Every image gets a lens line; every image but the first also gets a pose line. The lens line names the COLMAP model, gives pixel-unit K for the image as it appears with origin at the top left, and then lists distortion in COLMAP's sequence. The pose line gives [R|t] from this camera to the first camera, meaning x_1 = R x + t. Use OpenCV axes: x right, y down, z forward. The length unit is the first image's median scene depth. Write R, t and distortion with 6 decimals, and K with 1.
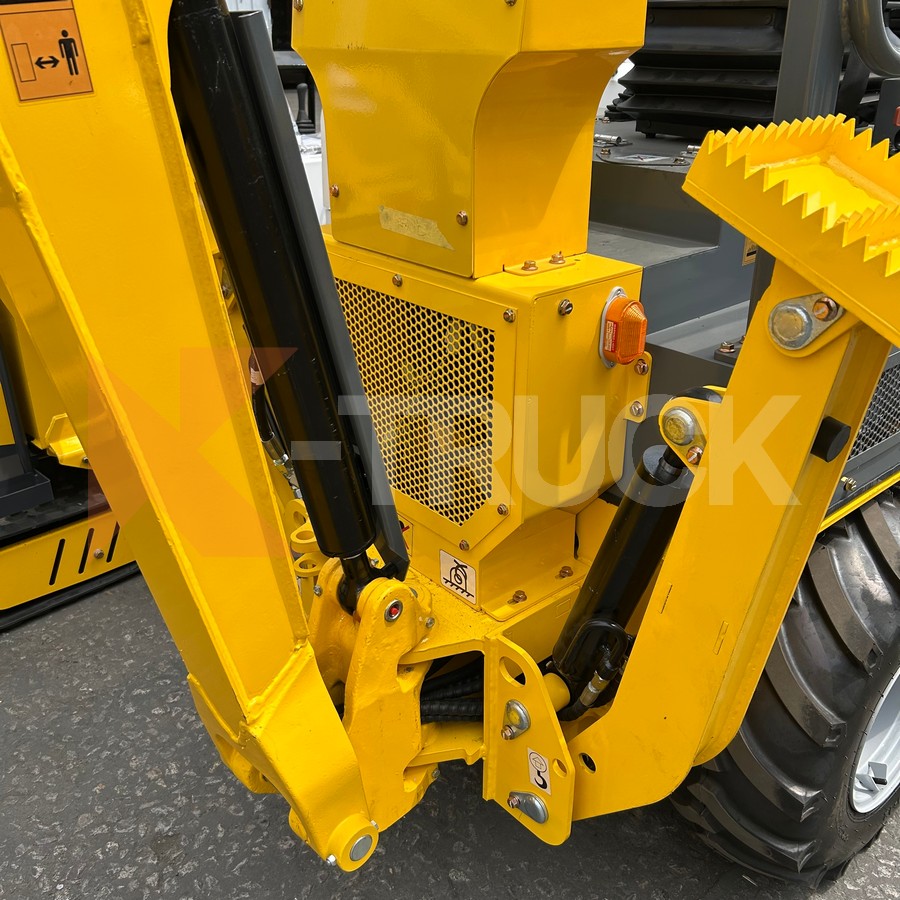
lens RADIAL K [[911.9, 0, 441.4], [0, 911.9, 449.9], [0, 0, 1]] dist [0.060220, -0.094057]
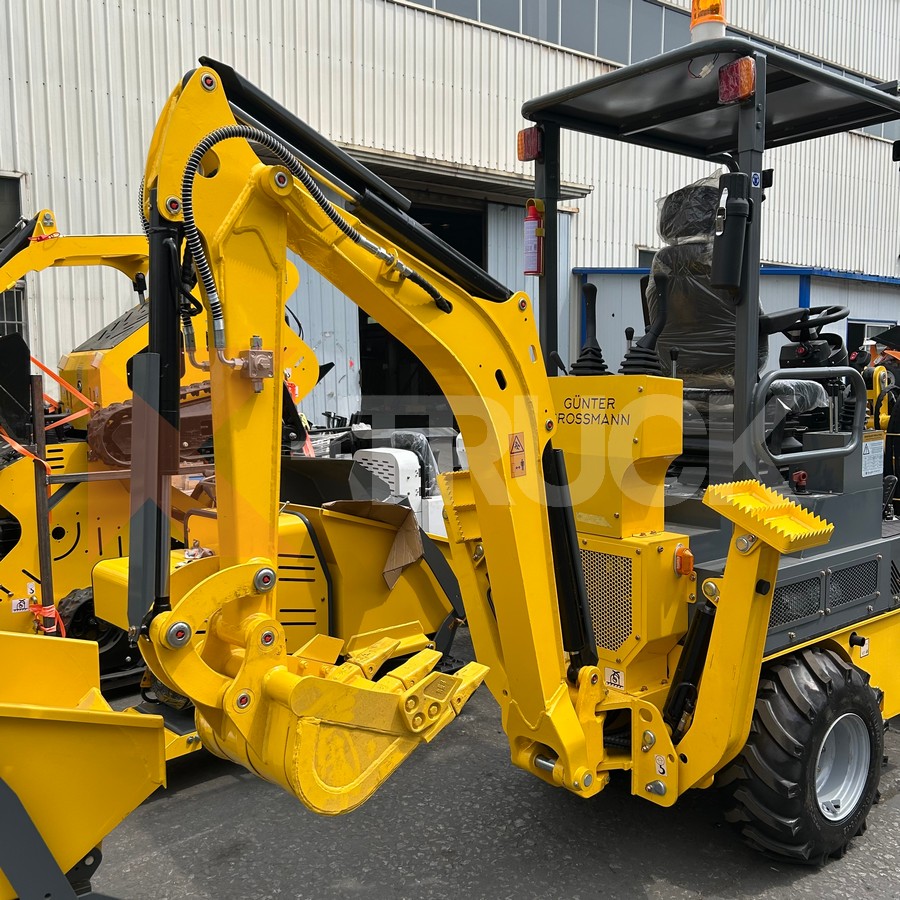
lens RADIAL K [[911.9, 0, 441.4], [0, 911.9, 449.9], [0, 0, 1]] dist [0.060220, -0.094057]
pose [[0.999459, -0.001005, -0.032865, -0.339728], [-0.010726, 0.934879, -0.354804, 0.433374], [0.031081, 0.354965, 0.934363, -1.304332]]
